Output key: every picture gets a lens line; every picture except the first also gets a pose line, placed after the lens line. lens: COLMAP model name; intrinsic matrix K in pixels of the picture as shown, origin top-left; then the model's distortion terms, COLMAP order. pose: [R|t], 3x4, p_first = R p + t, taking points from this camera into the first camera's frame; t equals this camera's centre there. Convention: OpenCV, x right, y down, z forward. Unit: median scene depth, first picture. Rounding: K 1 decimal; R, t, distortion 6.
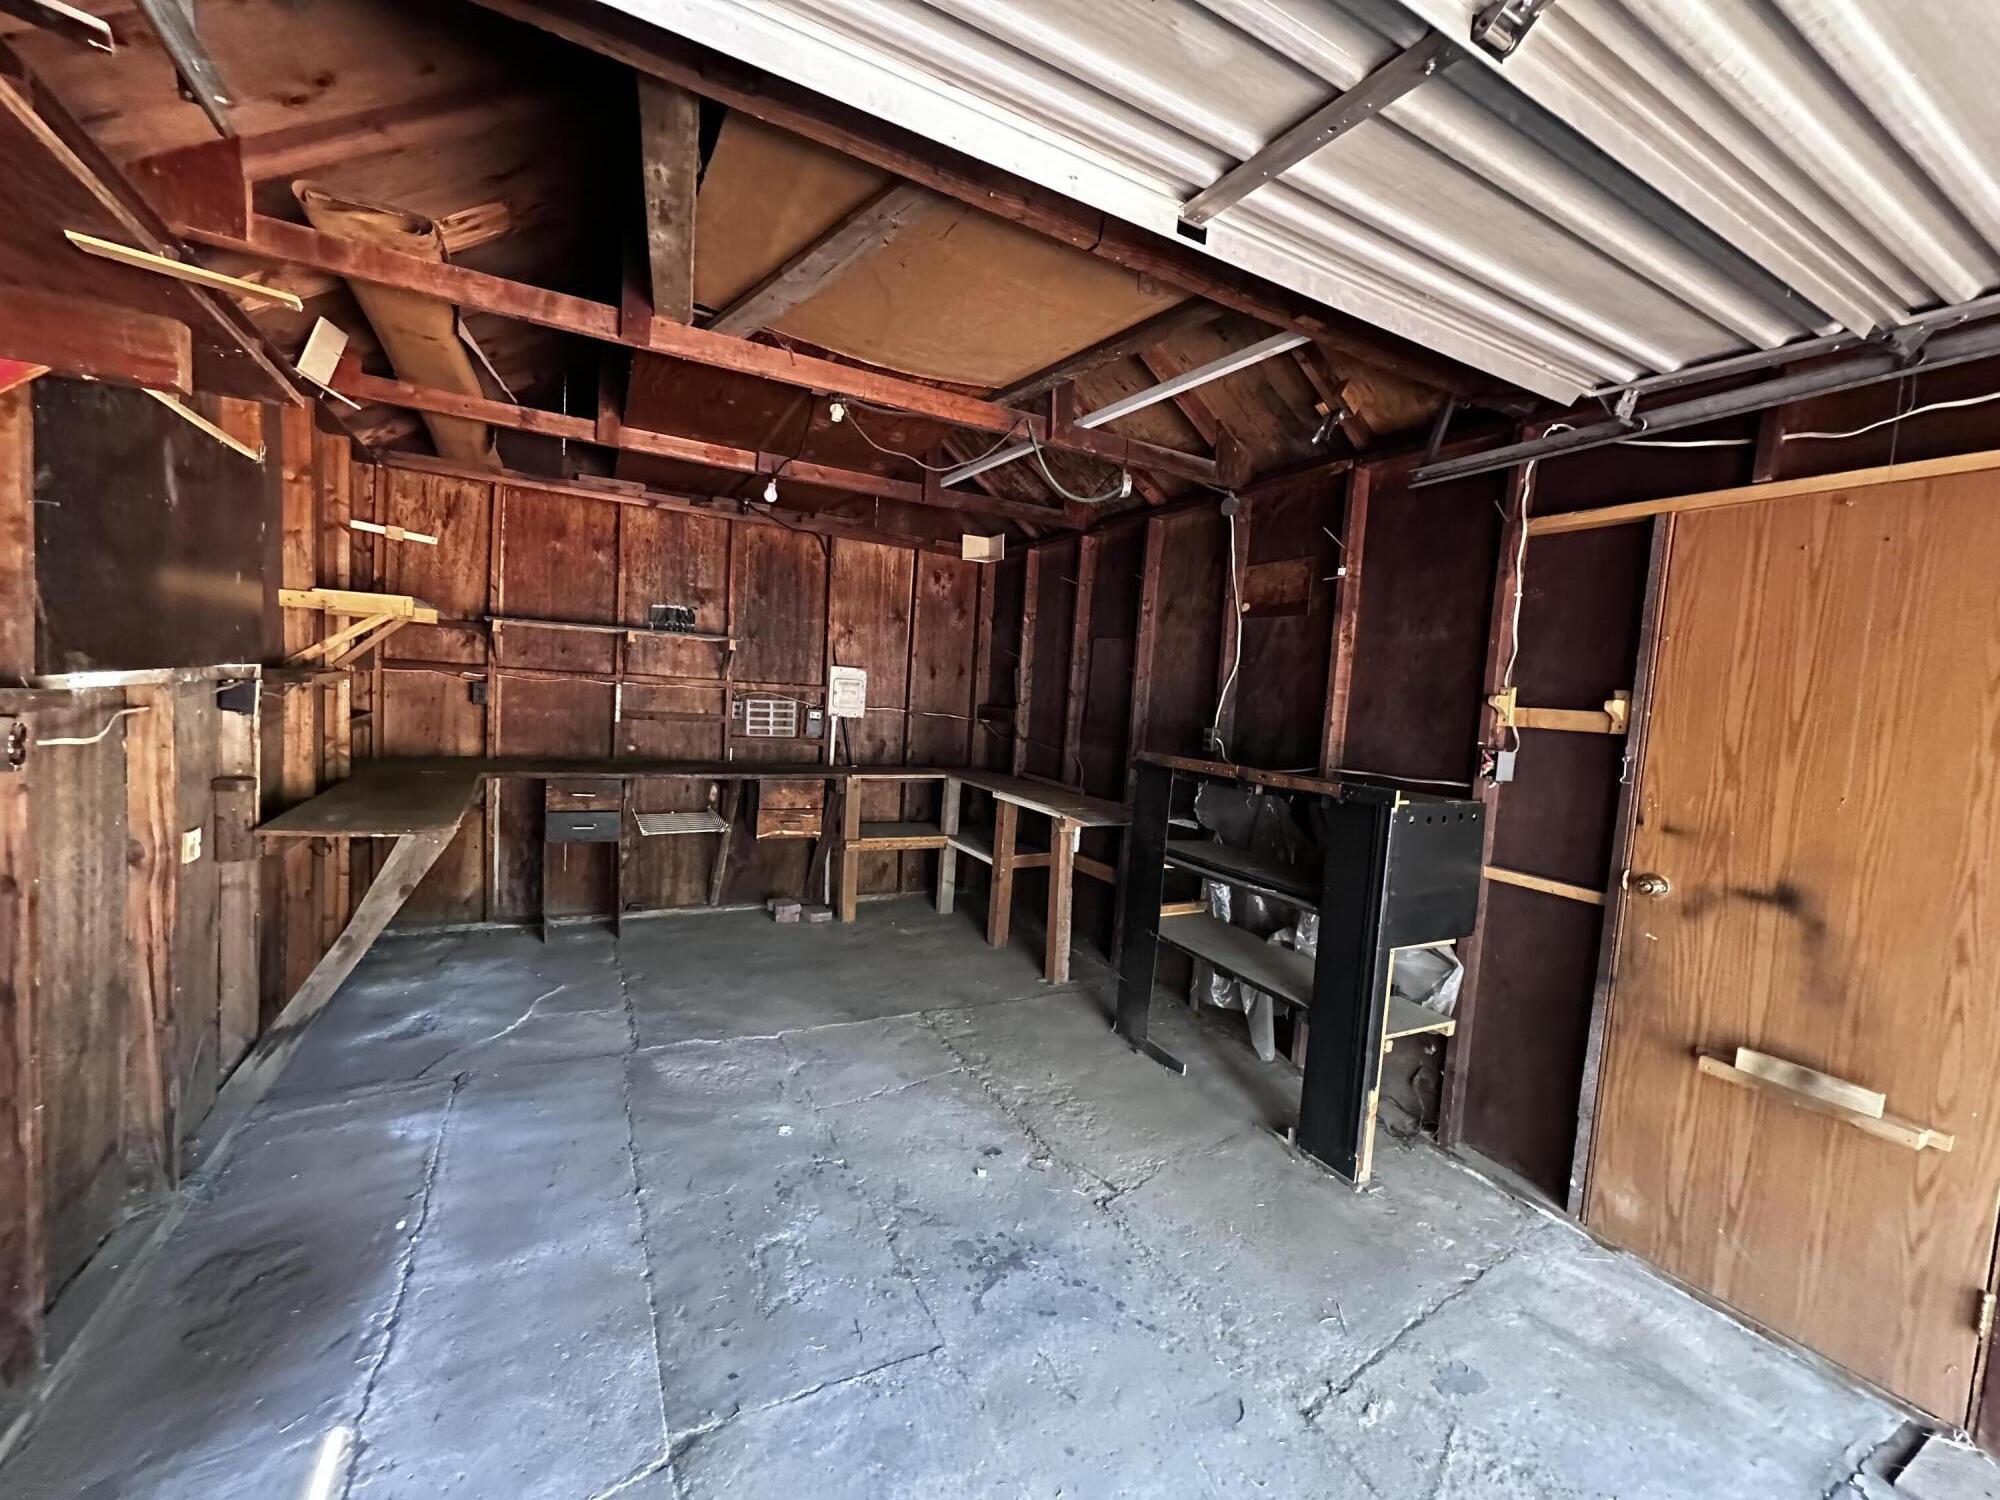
lens RADIAL K [[801.4, 0, 994.3], [0, 801.4, 746.8], [0, 0, 1]] dist [-0.001935, 0.000534]
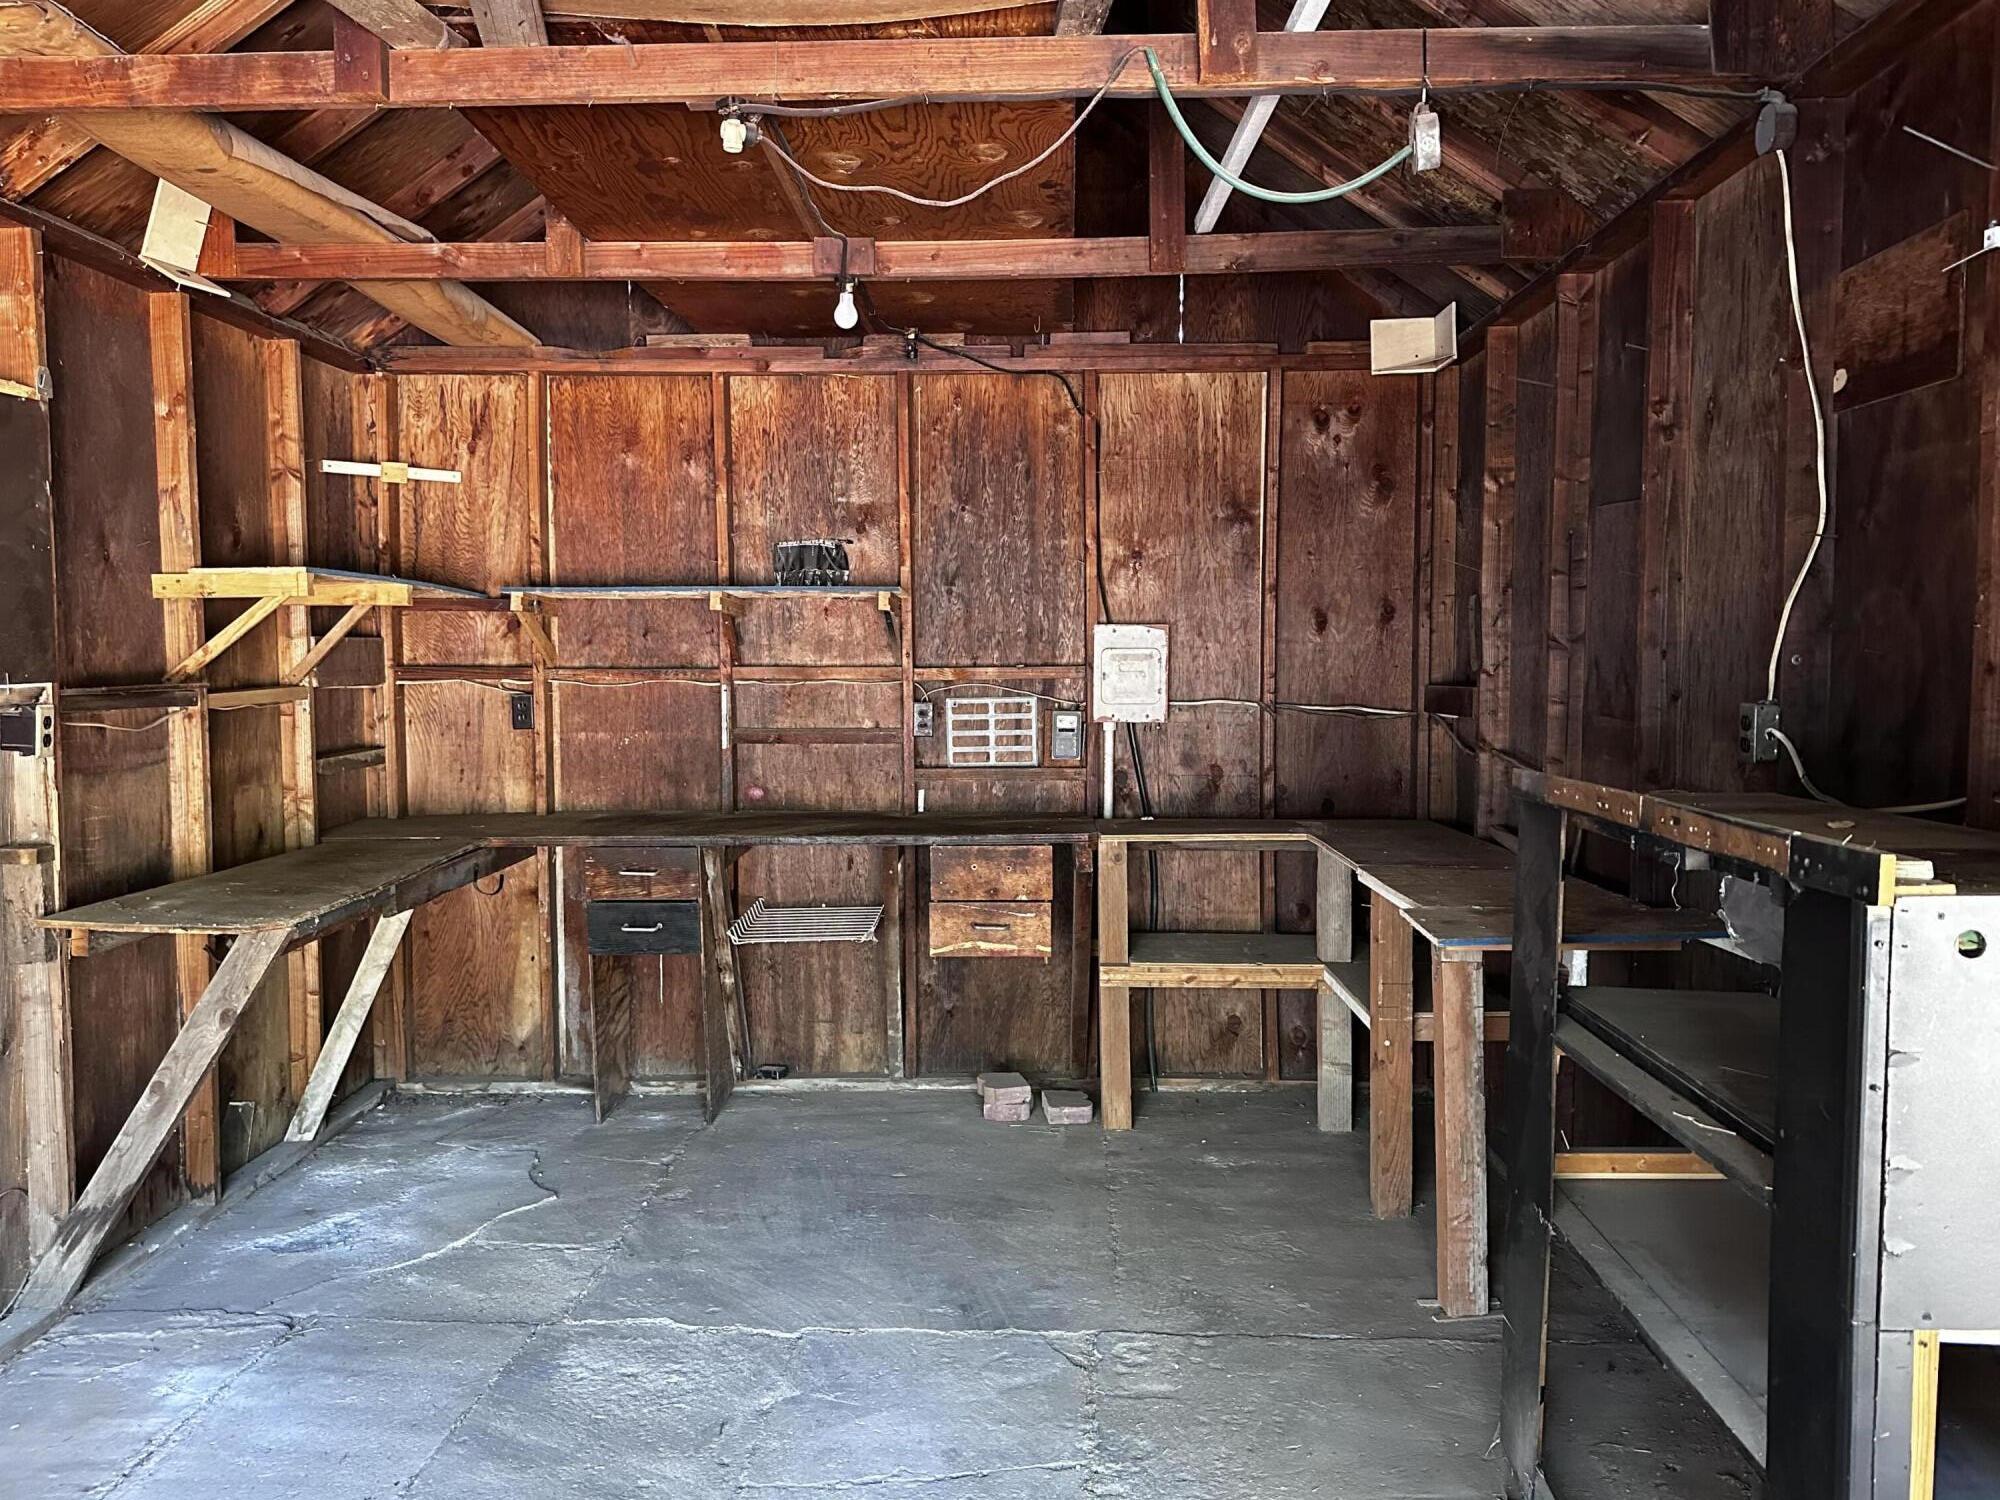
lens RADIAL K [[1544.9, 0, 999.0], [0, 1544.9, 749.4], [0, 0, 1]] dist [0.078185, -0.113009]
pose [[0.863162, -0.038550, -0.503453, 0.302904], [0.025038, 0.999122, -0.033577, 0.013768], [0.504306, 0.016377, 0.863370, 0.146293]]
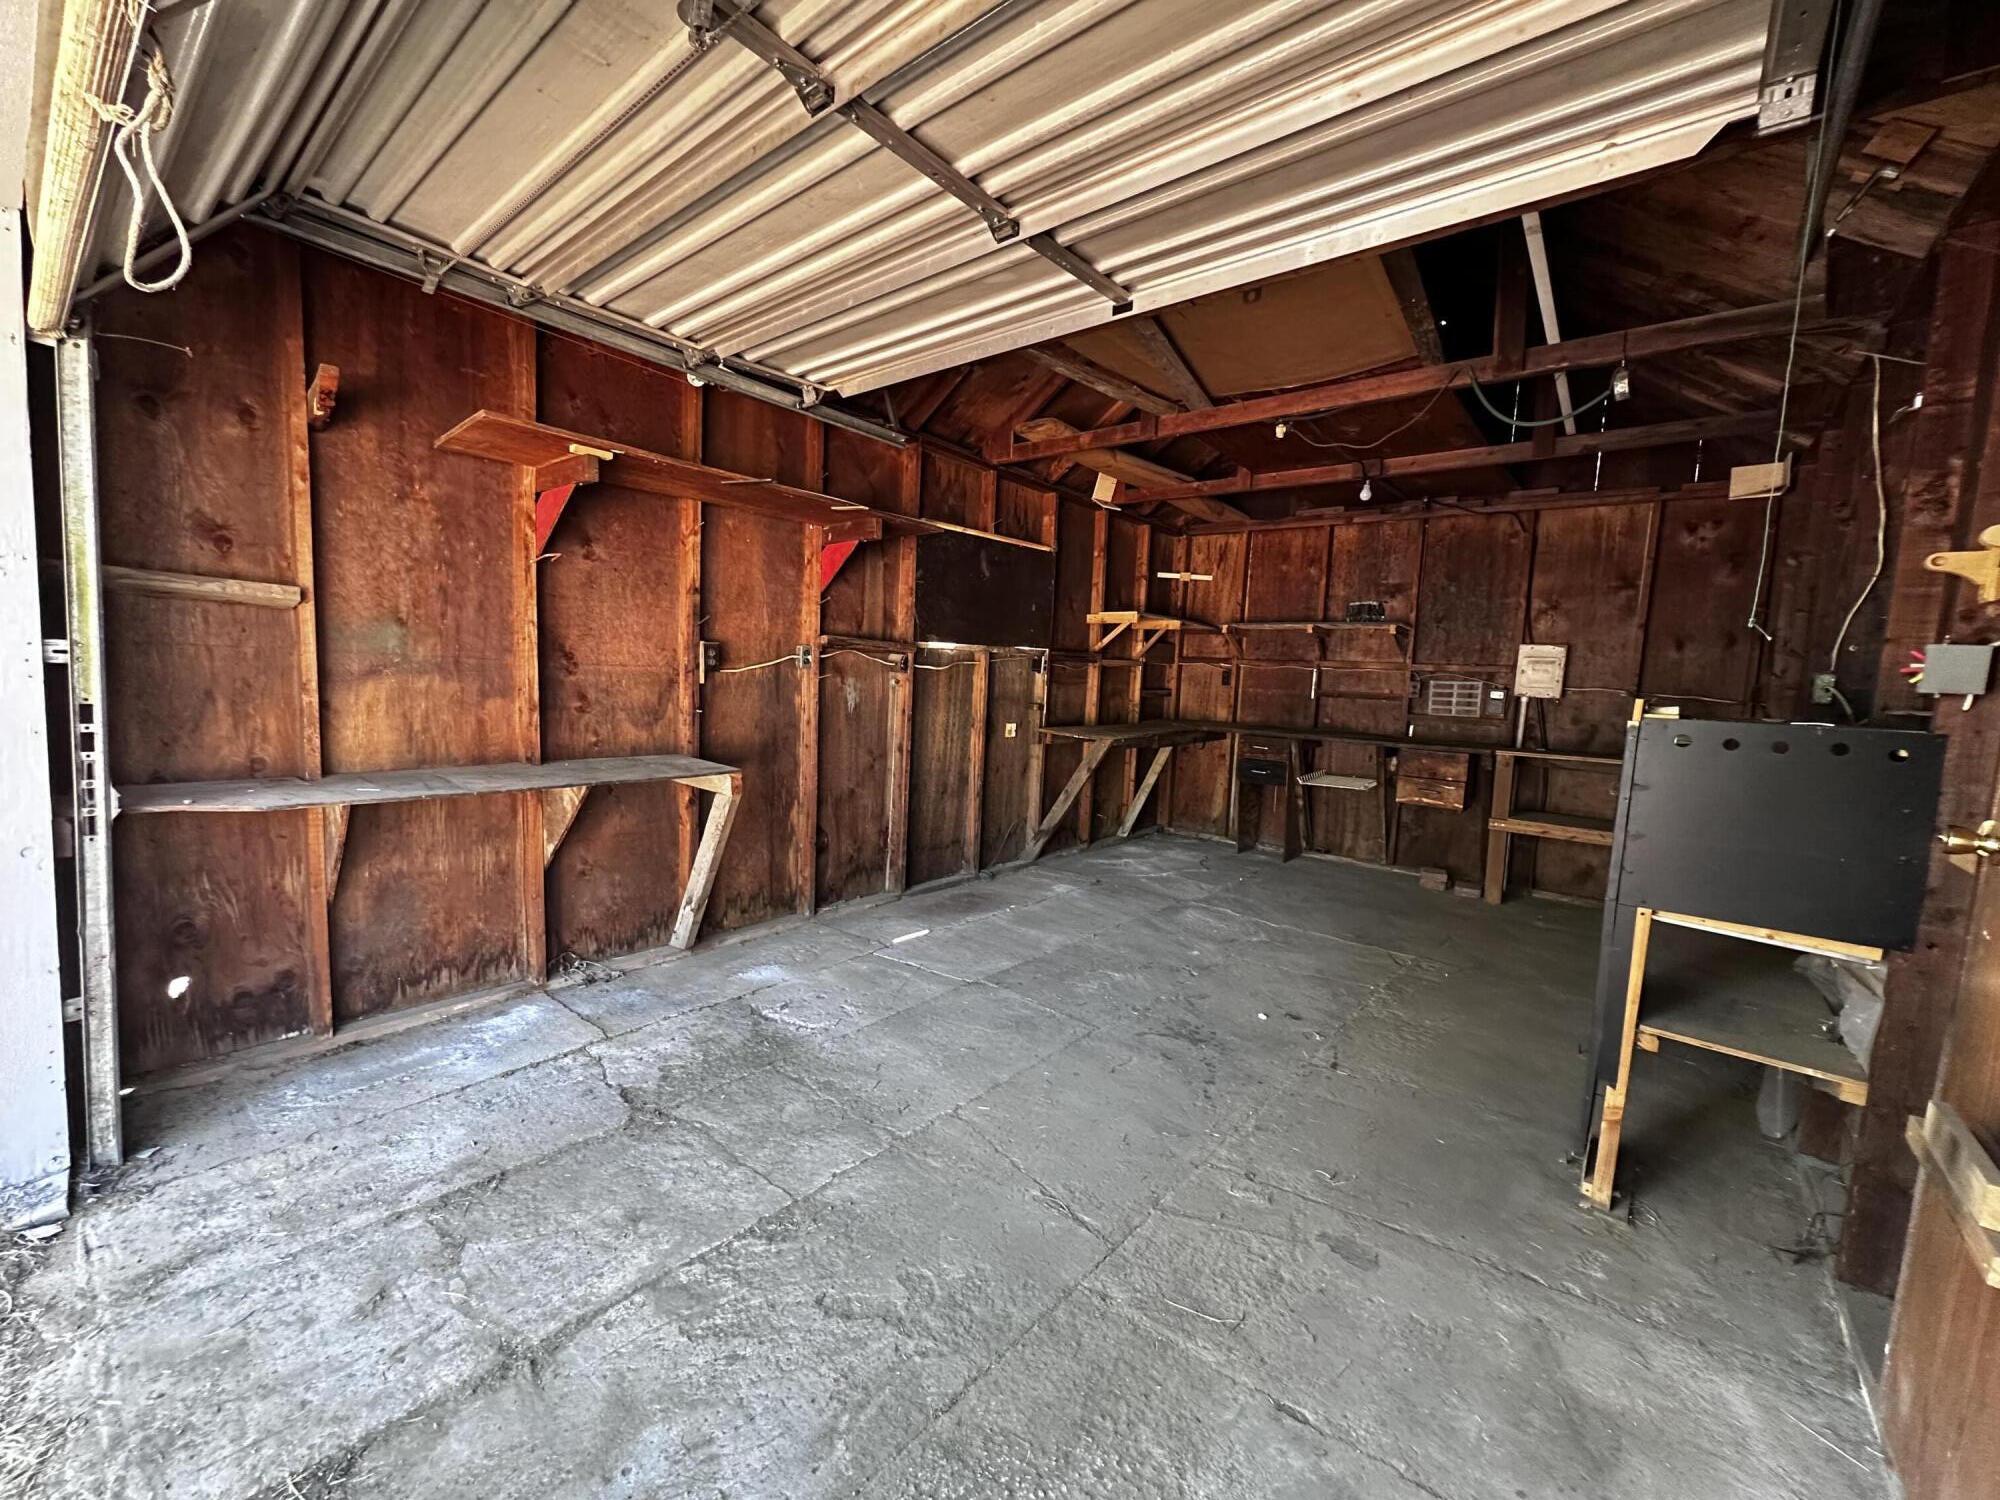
lens RADIAL K [[801.4, 0, 994.5], [0, 801.4, 745.9], [0, 0, 1]] dist [-0.001935, 0.000534]
pose [[0.370678, 0.038625, -0.927958, 0.588705], [-0.086281, 0.996246, 0.007002, 0.088076], [0.924745, 0.077469, 0.372619, 0.077202]]
